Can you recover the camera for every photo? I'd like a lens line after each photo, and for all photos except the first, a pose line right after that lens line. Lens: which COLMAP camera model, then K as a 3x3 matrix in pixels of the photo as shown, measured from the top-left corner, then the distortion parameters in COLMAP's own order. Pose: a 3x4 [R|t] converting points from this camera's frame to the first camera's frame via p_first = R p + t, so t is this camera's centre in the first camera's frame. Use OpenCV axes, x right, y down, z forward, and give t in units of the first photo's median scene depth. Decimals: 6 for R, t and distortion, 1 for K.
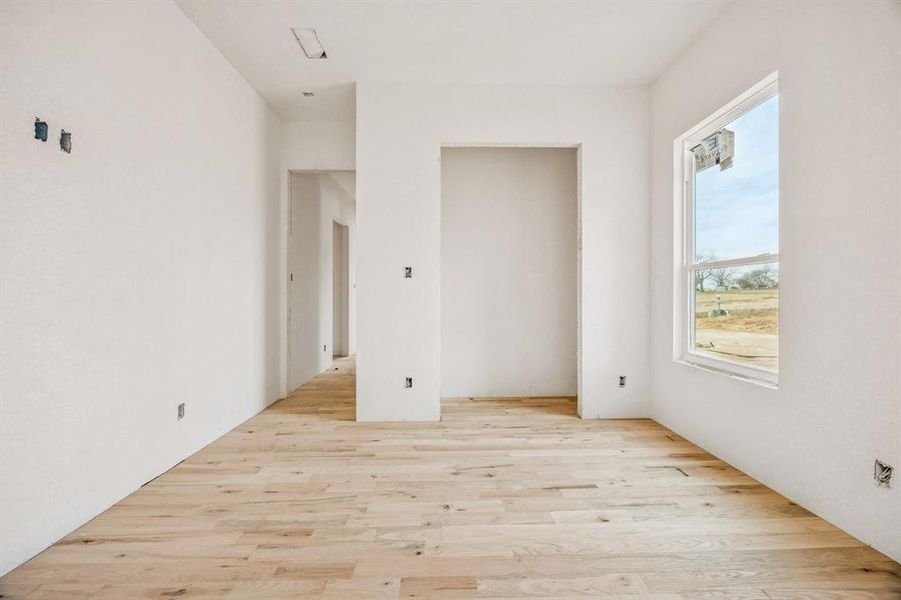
lens RADIAL K [[344.8, 0, 455.3], [0, 344.8, 296.2], [0, 0, 1]] dist [-0.000501, -0.000235]
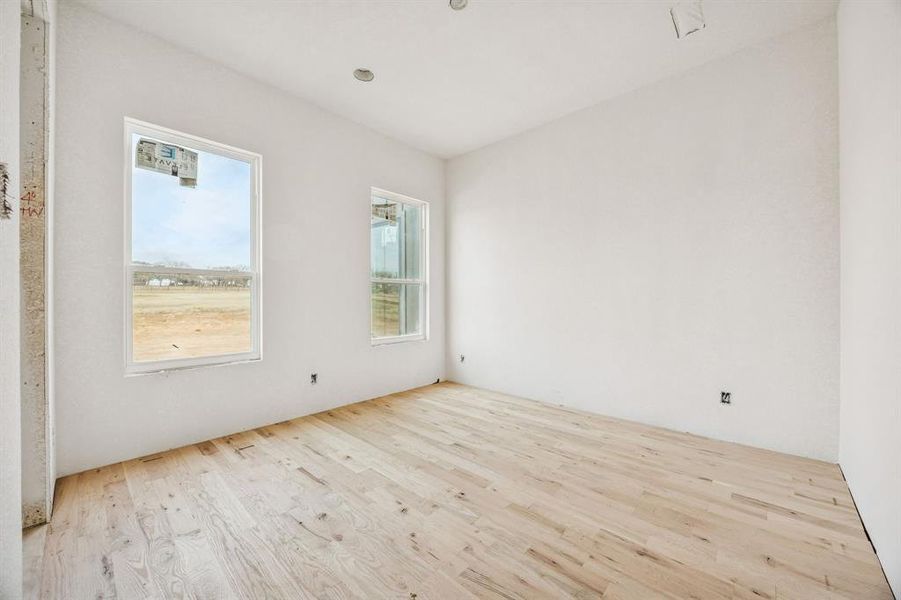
lens RADIAL K [[344.8, 0, 455.3], [0, 344.8, 296.2], [0, 0, 1]] dist [-0.000501, -0.000235]
pose [[-0.712733, 0.012204, 0.701329, -0.672053], [0.005736, 0.999917, -0.011570, 0.005064], [-0.701412, -0.004224, -0.712744, 1.295557]]
